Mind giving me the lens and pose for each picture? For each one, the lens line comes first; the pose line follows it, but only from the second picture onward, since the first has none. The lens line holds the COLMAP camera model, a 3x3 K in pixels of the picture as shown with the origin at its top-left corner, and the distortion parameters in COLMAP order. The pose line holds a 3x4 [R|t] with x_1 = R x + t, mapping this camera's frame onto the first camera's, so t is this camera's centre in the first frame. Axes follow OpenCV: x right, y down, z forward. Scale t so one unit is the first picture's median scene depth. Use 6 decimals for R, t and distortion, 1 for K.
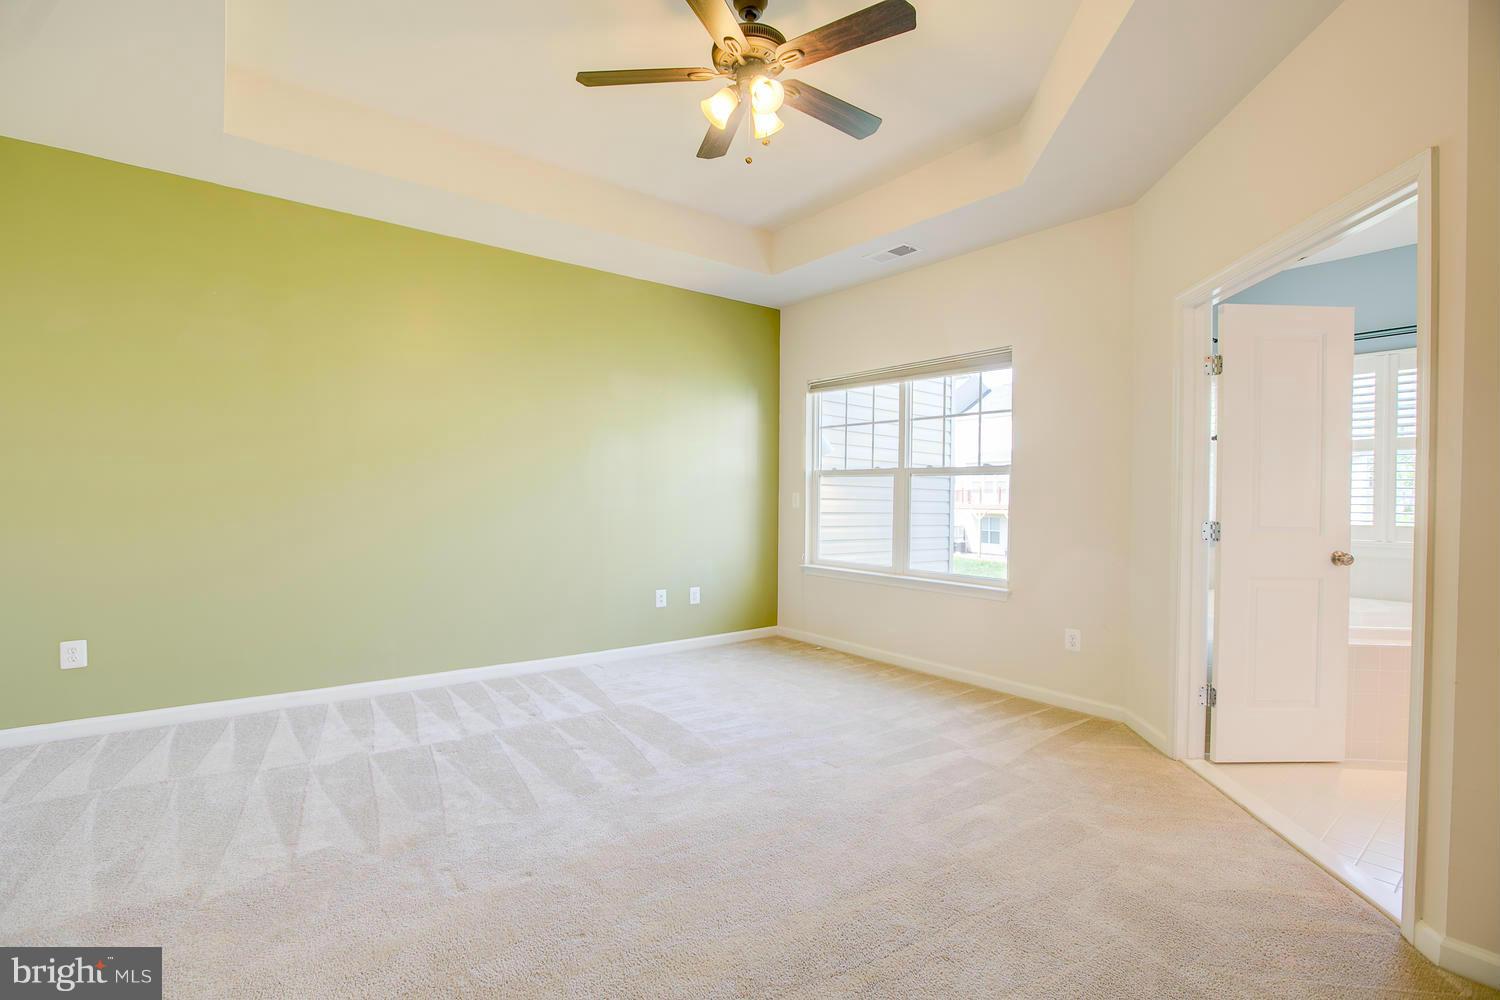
lens RADIAL K [[683.5, 0, 745.5], [0, 683.5, 506.8], [0, 0, 1]] dist [-0.053372, 0.019325]
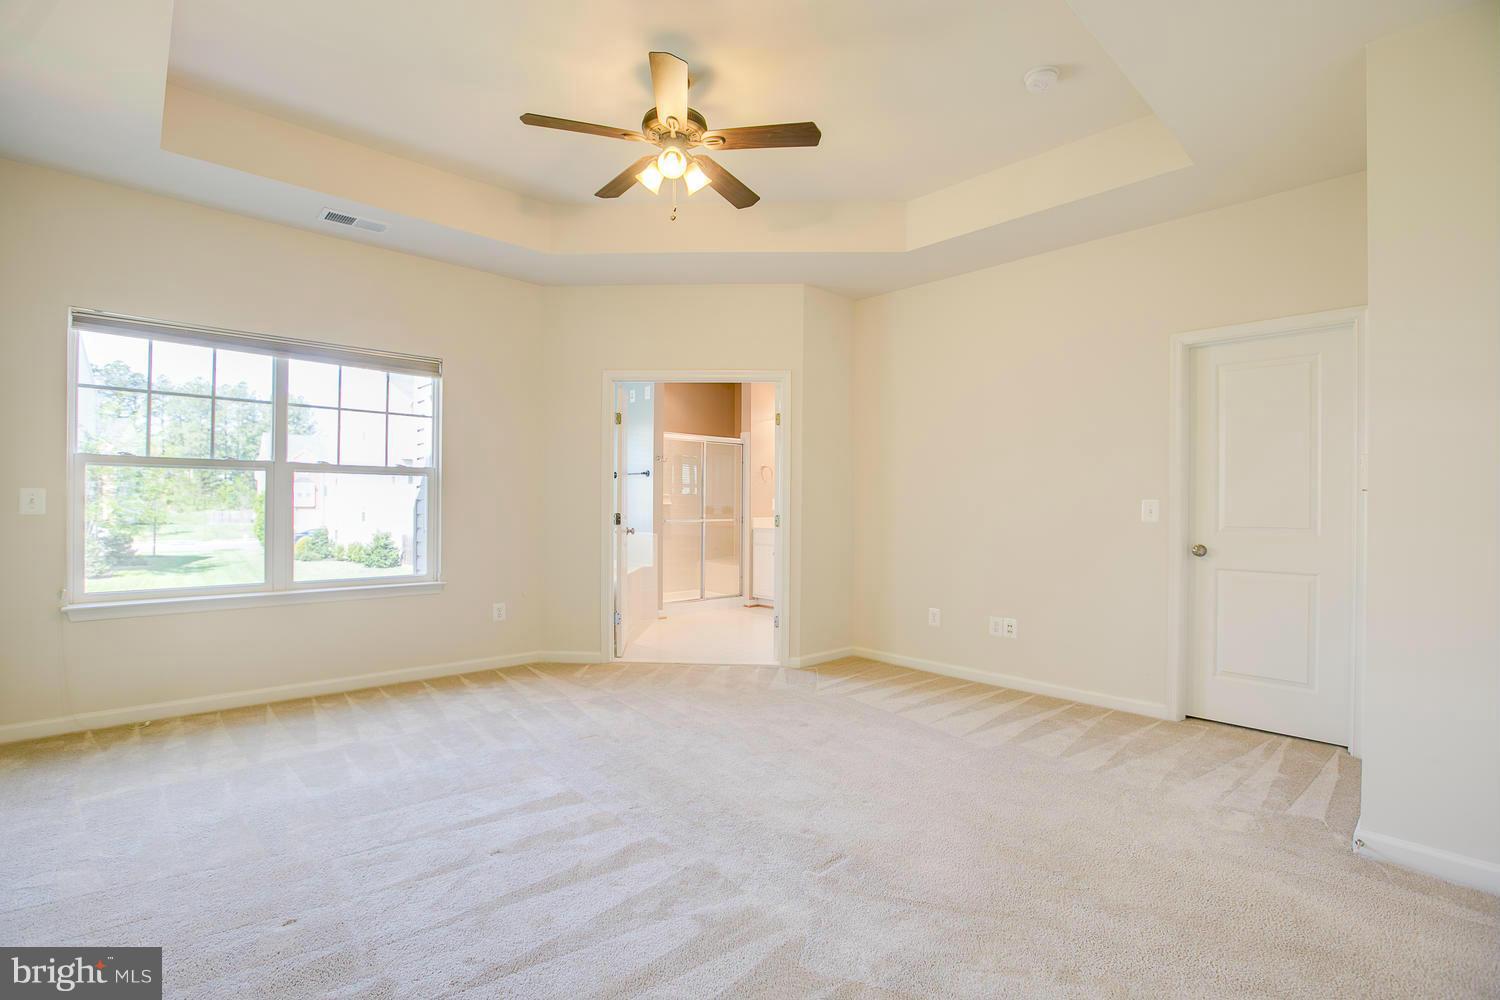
lens RADIAL K [[683.5, 0, 745.5], [0, 683.5, 506.8], [0, 0, 1]] dist [-0.053372, 0.019325]
pose [[-0.068602, -0.011497, 0.997578, -0.708016], [0.008300, 0.999892, 0.012094, -0.008096], [-0.997610, 0.009110, -0.068499, 0.563130]]
